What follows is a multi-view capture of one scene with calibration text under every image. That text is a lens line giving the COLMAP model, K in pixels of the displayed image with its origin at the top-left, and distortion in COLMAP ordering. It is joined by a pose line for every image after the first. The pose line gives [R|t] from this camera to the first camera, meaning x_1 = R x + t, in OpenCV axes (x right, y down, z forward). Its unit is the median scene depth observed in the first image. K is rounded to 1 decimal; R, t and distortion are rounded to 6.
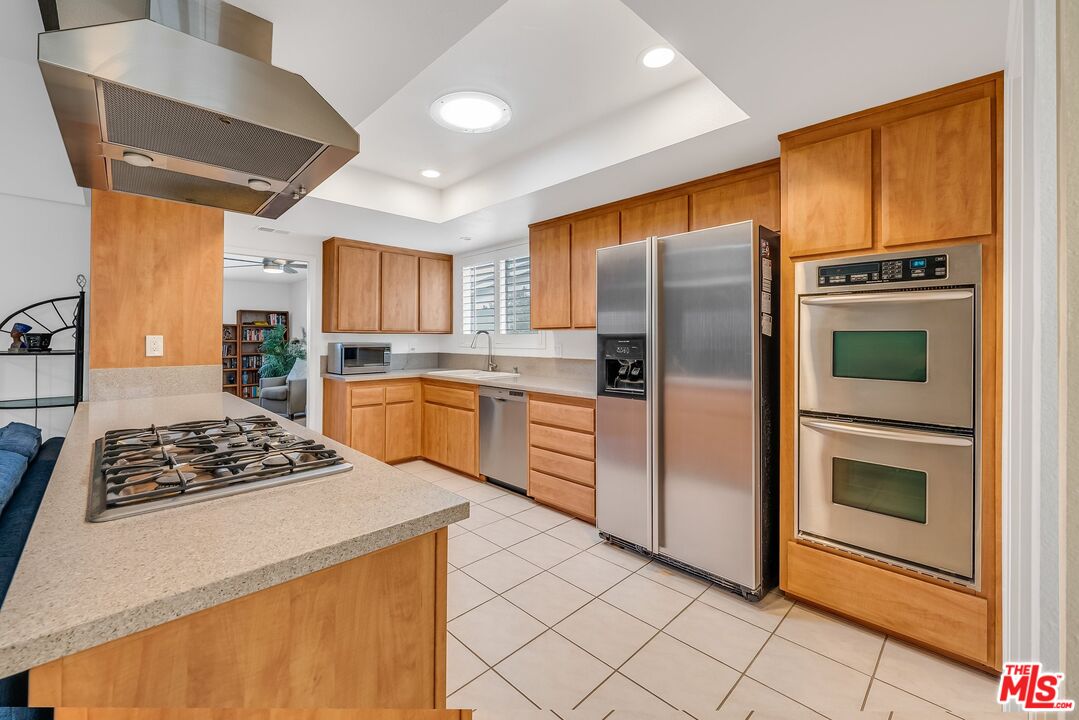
lens RADIAL K [[441.3, 0, 535.4], [0, 441.3, 336.4], [0, 0, 1]] dist [-0.004112, 0.000544]
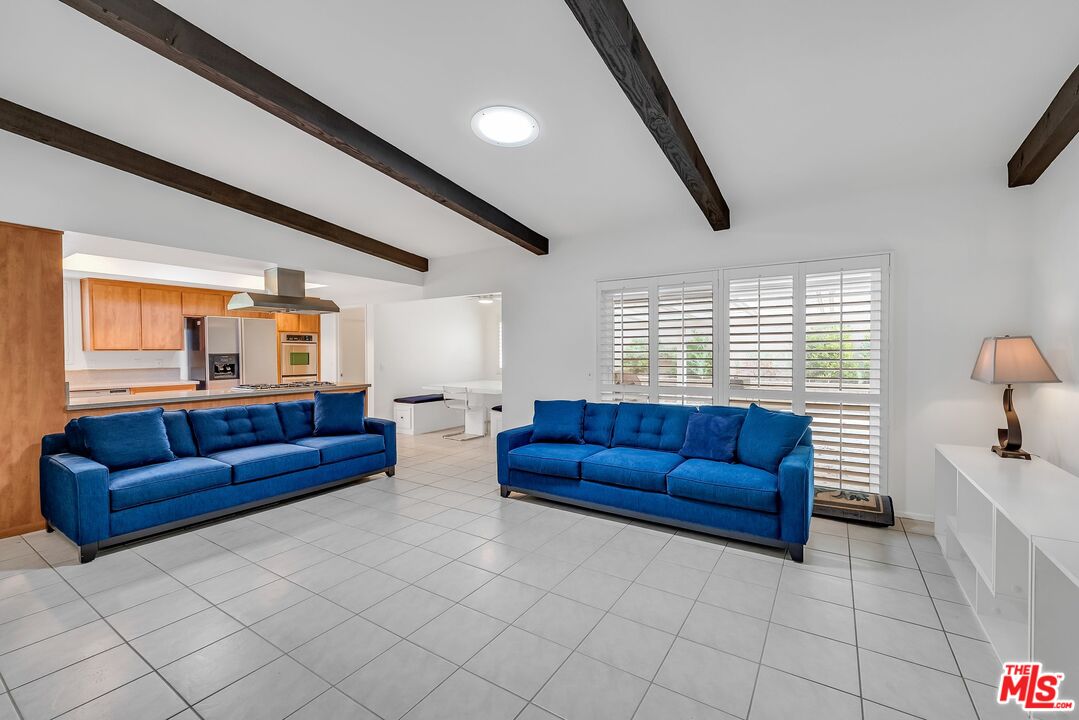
lens RADIAL K [[441.3, 0, 541.2], [0, 441.3, 361.1], [0, 0, 1]] dist [-0.004112, 0.000544]
pose [[-0.223219, -0.017894, 0.974604, -2.162852], [0.001870, 0.999822, 0.018785, -0.003342], [-0.974766, 0.006016, -0.223146, -0.155458]]
